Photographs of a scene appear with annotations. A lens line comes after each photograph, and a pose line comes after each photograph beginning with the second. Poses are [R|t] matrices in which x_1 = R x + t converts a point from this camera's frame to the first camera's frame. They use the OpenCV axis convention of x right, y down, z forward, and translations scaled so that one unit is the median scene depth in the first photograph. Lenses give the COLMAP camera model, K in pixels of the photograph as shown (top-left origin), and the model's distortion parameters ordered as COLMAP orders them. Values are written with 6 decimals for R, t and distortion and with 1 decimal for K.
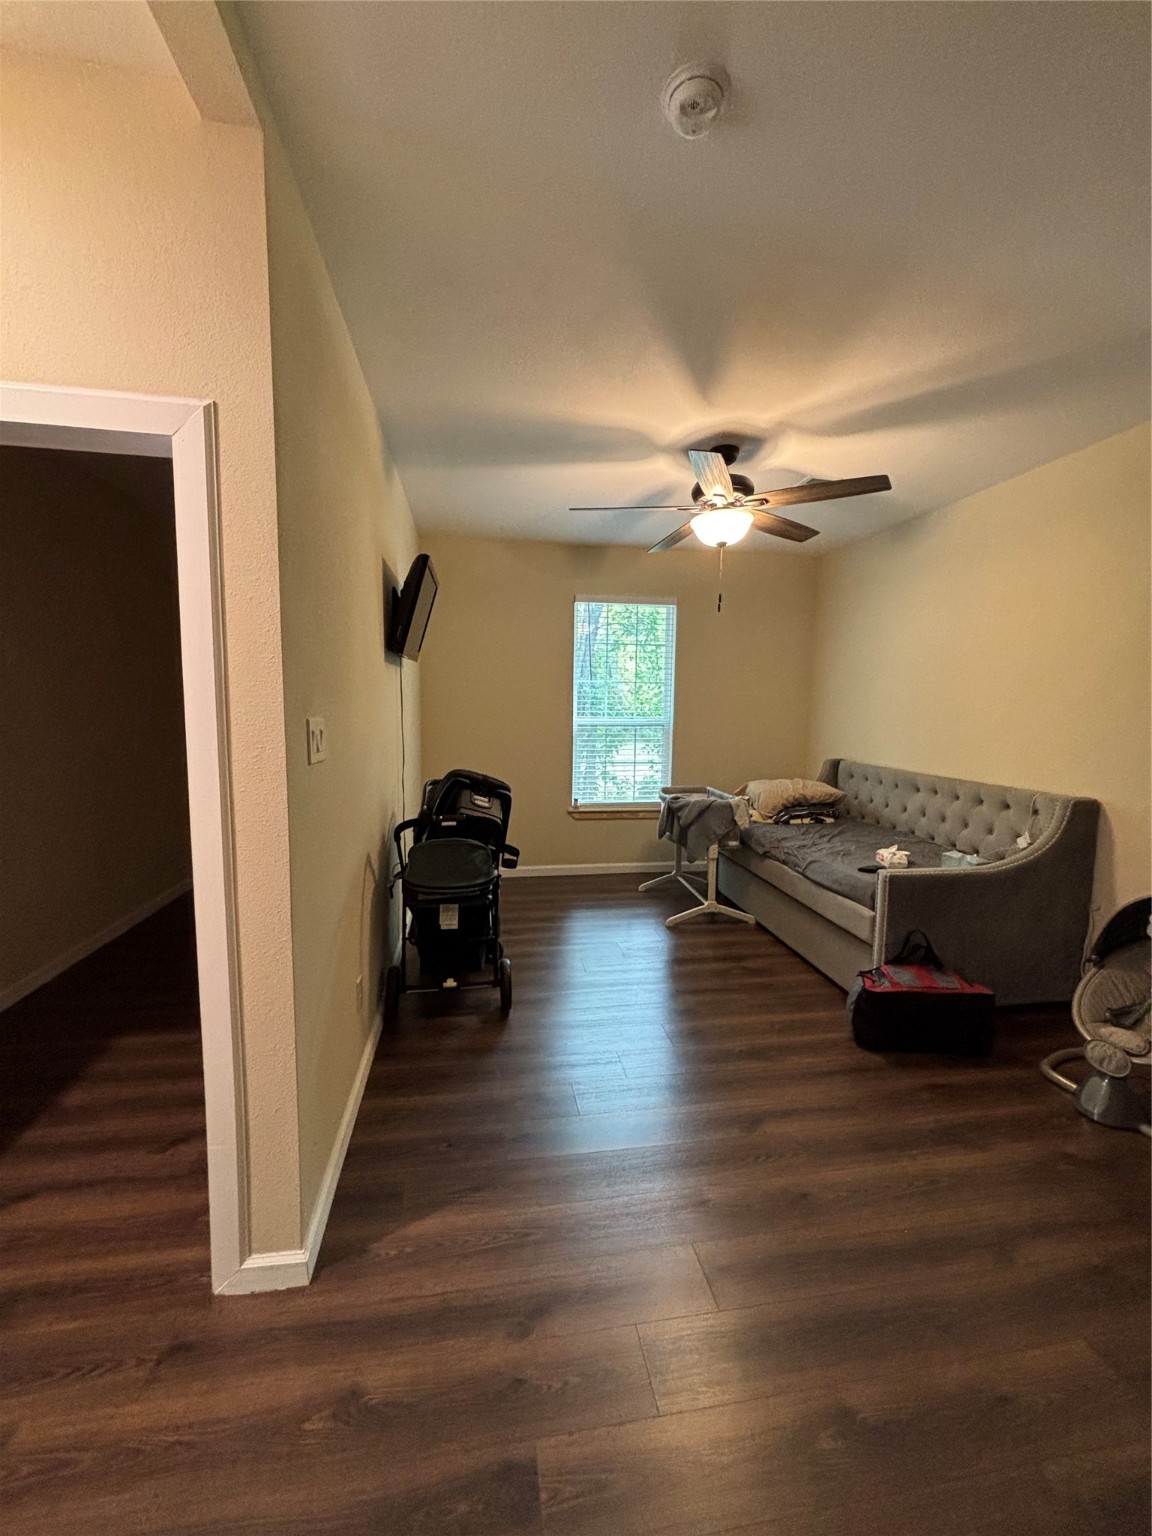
lens RADIAL K [[615.6, 0, 570.9], [0, 615.6, 768.7], [0, 0, 1]] dist [-0.004267, 0.001313]
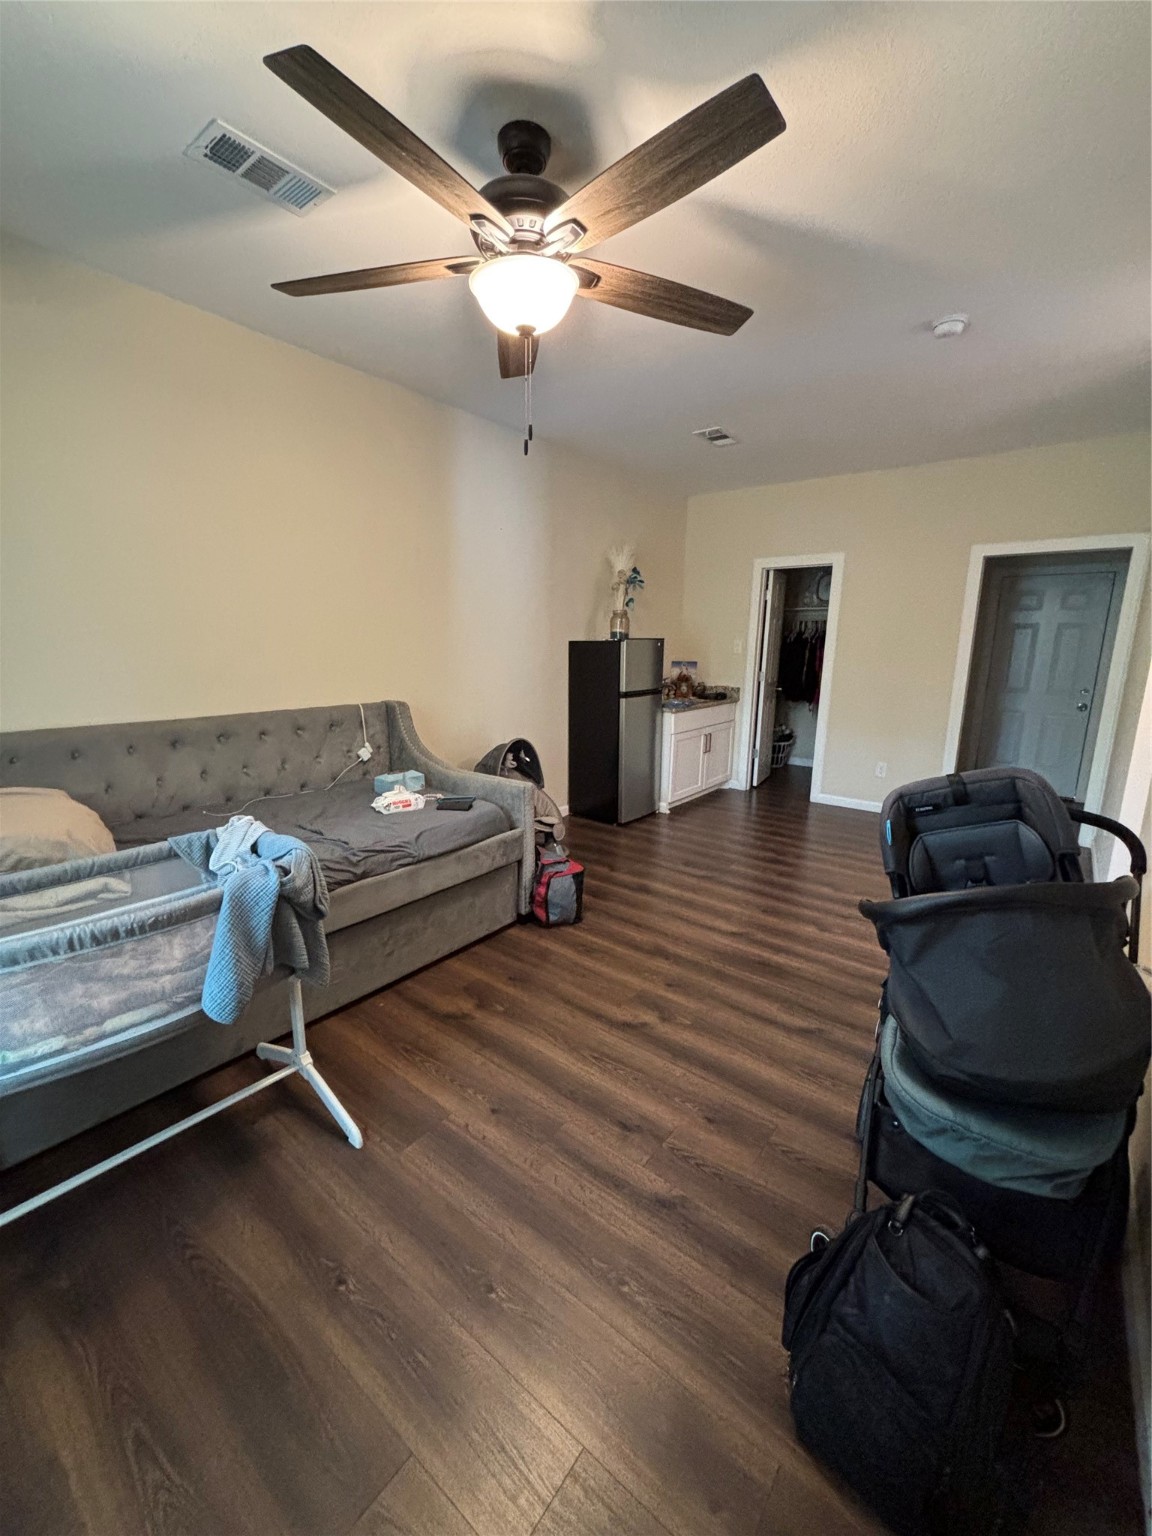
lens RADIAL K [[615.6, 0, 570.0], [0, 615.6, 769.4], [0, 0, 1]] dist [-0.004267, 0.001313]
pose [[-0.681659, -0.167703, 0.712191, -0.274815], [0.053959, 0.959205, 0.277515, -0.137252], [-0.729677, 0.227600, -0.644802, 1.551211]]
